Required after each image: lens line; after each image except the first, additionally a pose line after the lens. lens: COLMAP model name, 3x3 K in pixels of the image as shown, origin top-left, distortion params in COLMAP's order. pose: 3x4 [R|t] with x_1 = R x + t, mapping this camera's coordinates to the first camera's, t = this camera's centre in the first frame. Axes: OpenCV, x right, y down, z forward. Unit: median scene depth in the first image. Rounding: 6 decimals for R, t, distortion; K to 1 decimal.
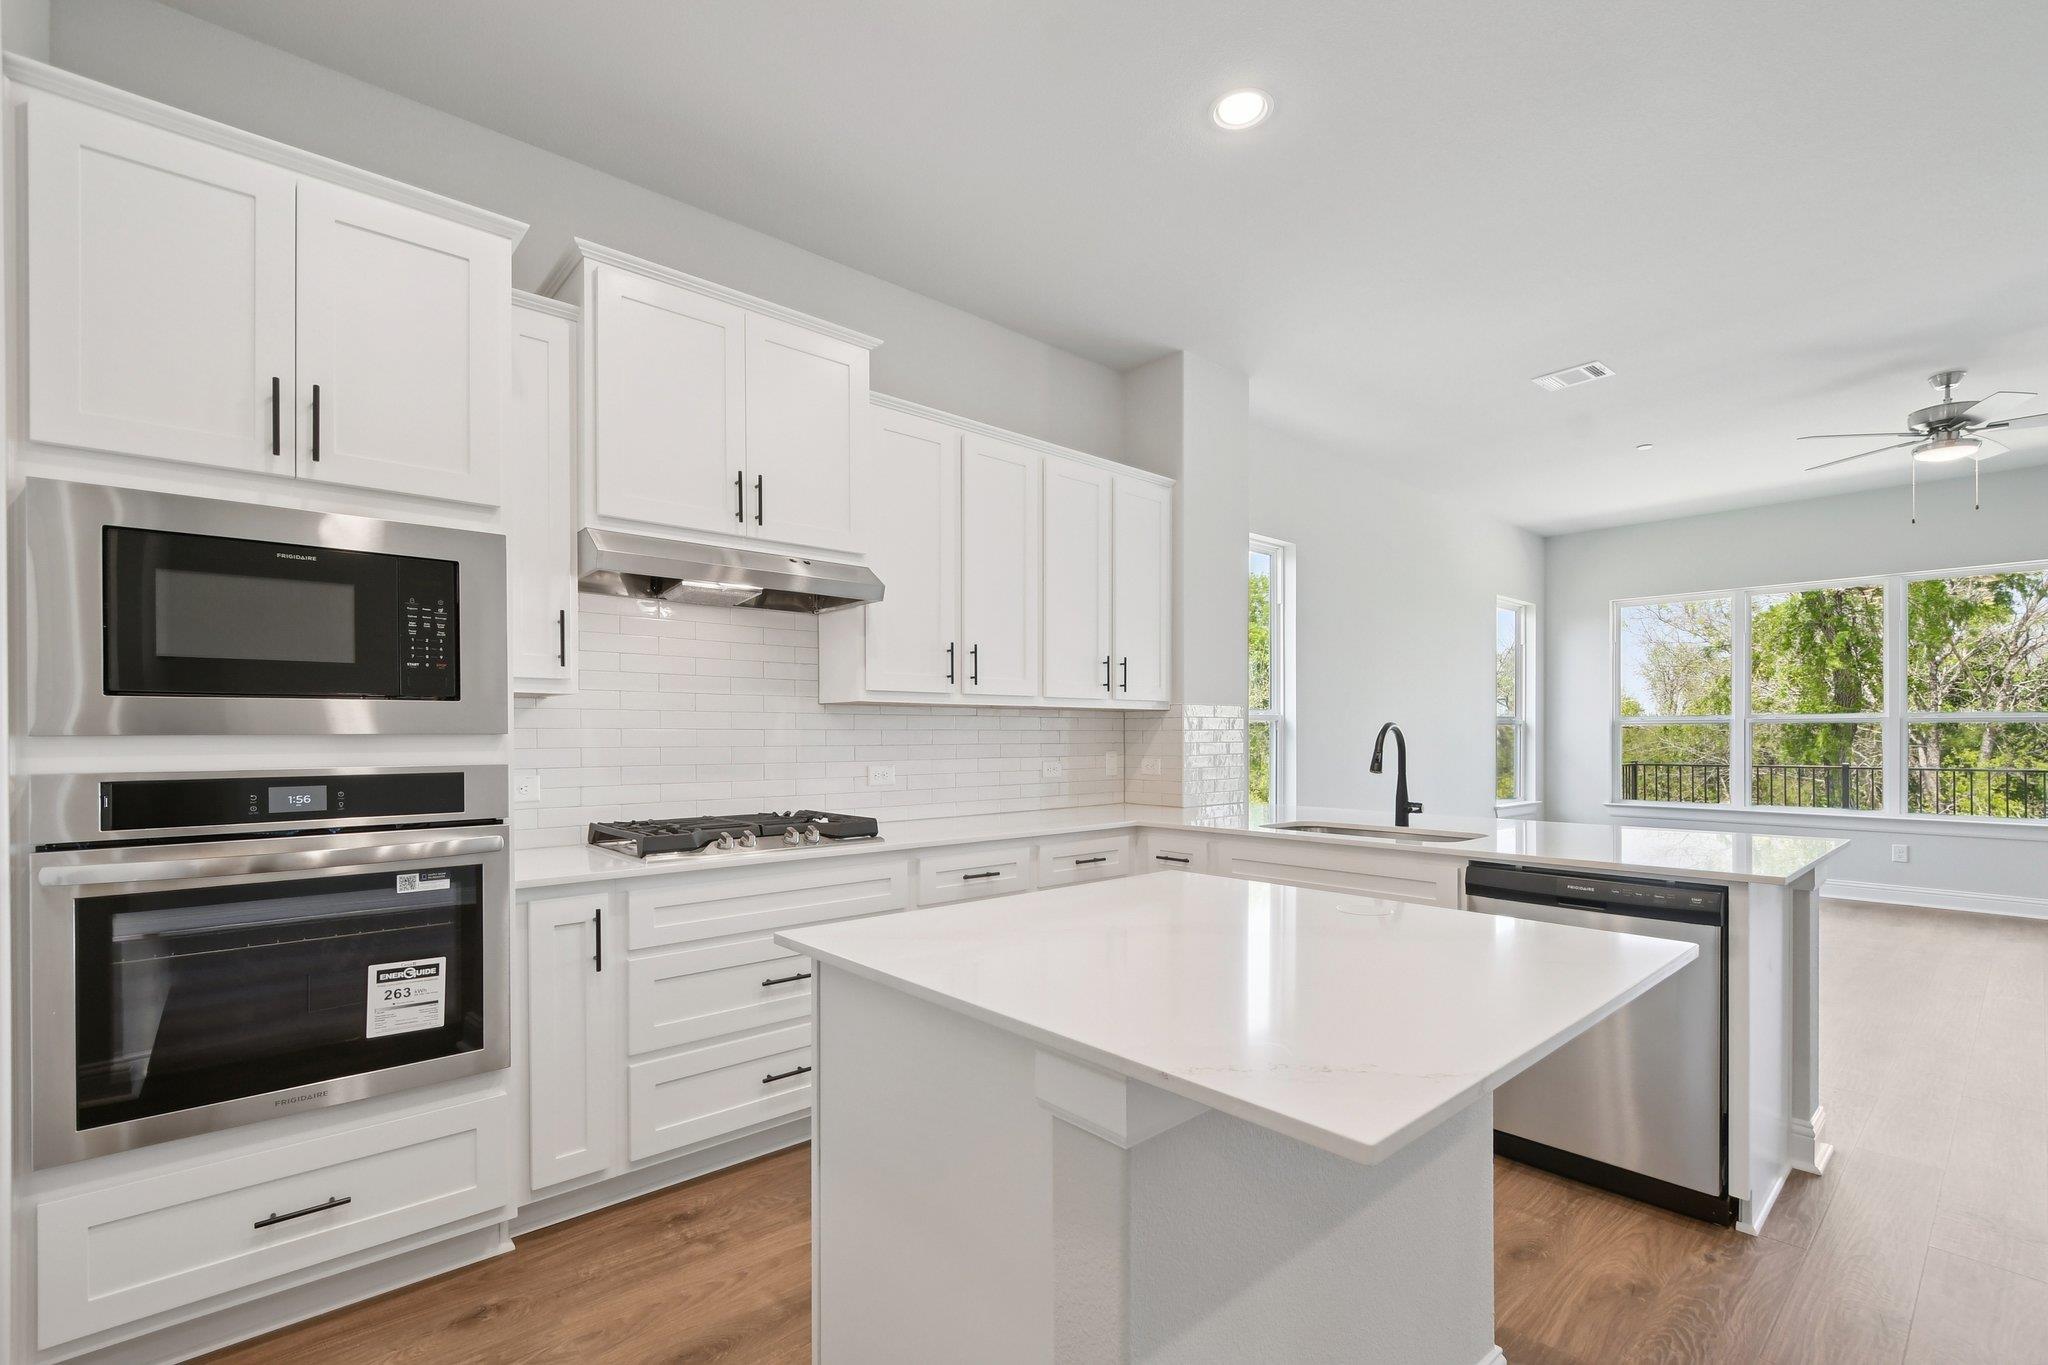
lens RADIAL K [[901.8, 0, 1016.1], [0, 901.8, 737.9], [0, 0, 1]] dist [0.004182, -0.006018]
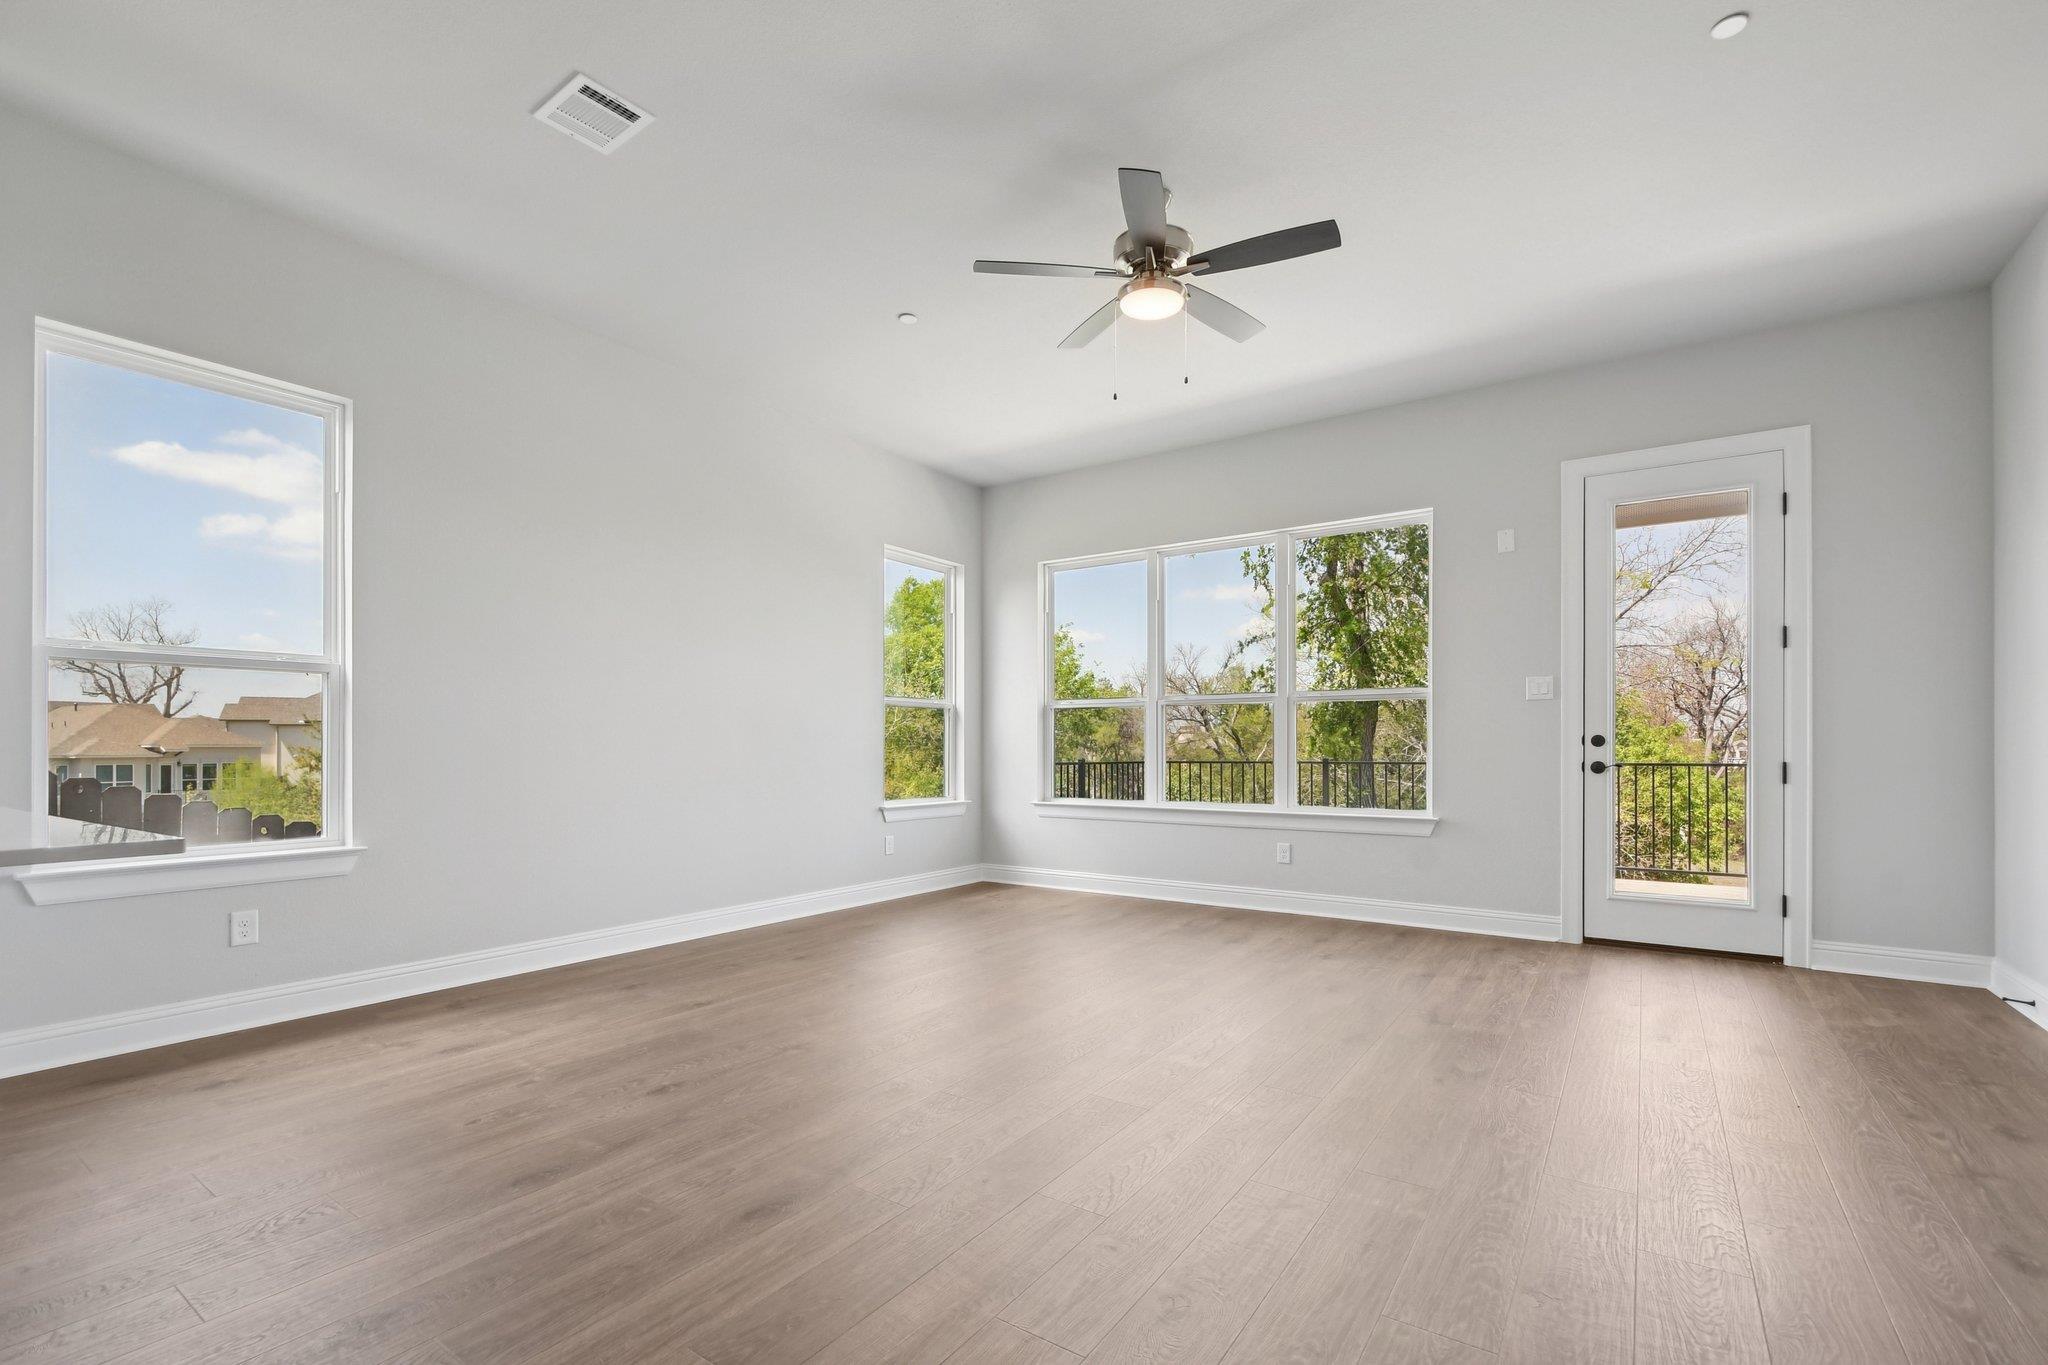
lens RADIAL K [[905.1, 0, 1013.5], [0, 905.1, 735.0], [0, 0, 1]] dist [0.007160, -0.008746]
pose [[0.970740, 0.006496, 0.240043, 1.156810], [-0.002099, 0.999825, -0.018569, 0.070038], [-0.240122, 0.017522, 0.970585, 0.488345]]
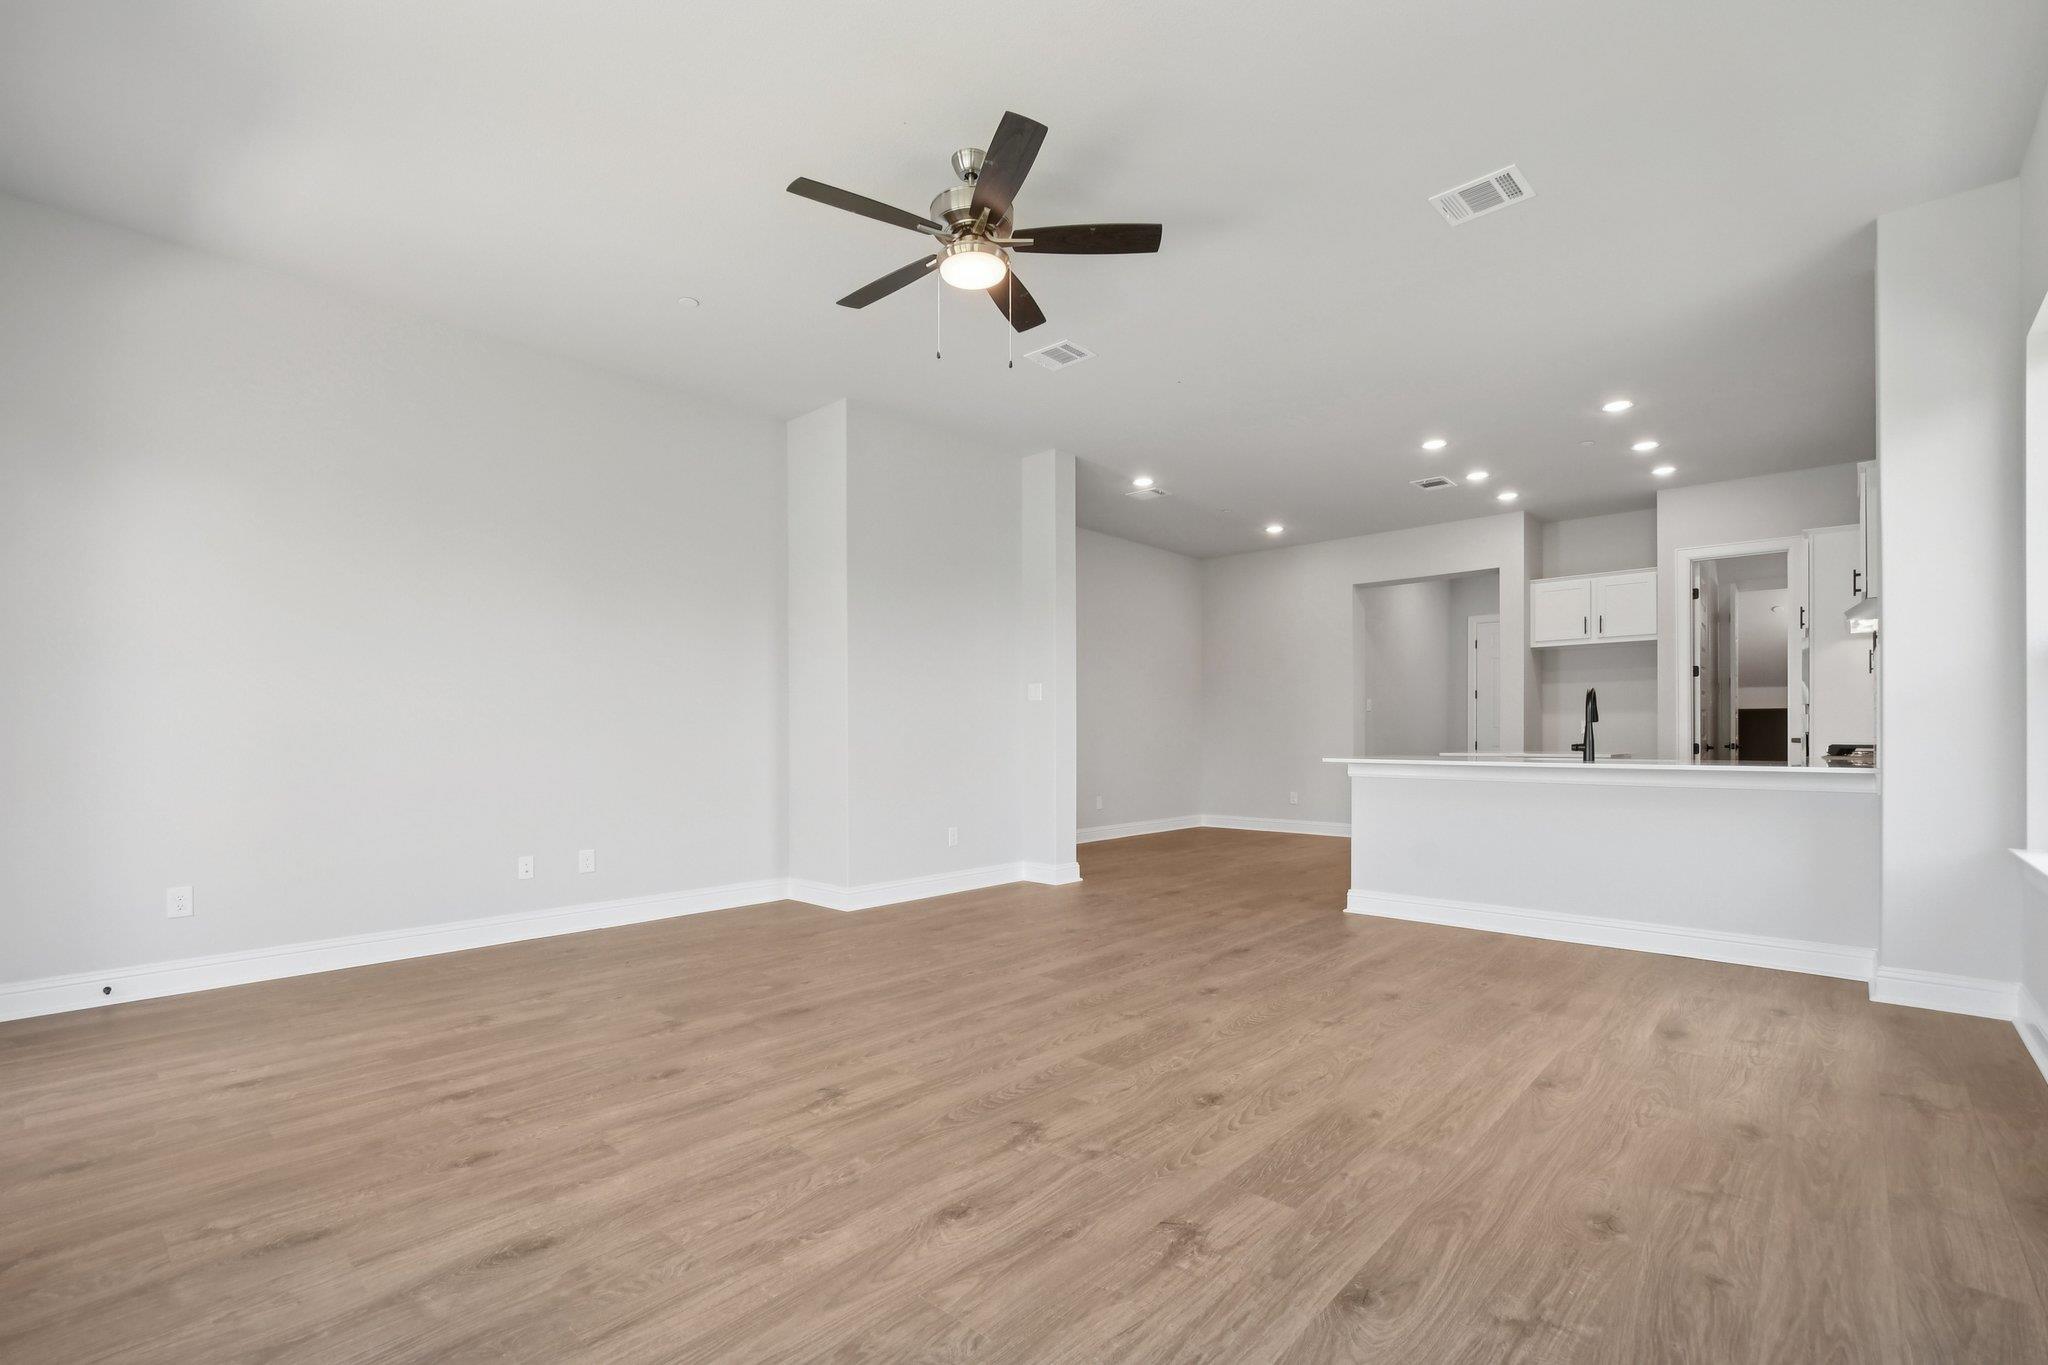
lens RADIAL K [[907.9, 0, 1018.2], [0, 907.9, 727.4], [0, 0, 1]] dist [0.000091, -0.000462]
pose [[-0.993780, 0.002611, -0.111329, 1.663342], [0.003397, 0.999971, -0.006873, 0.060779], [0.111307, -0.007209, -0.993760, 2.619674]]
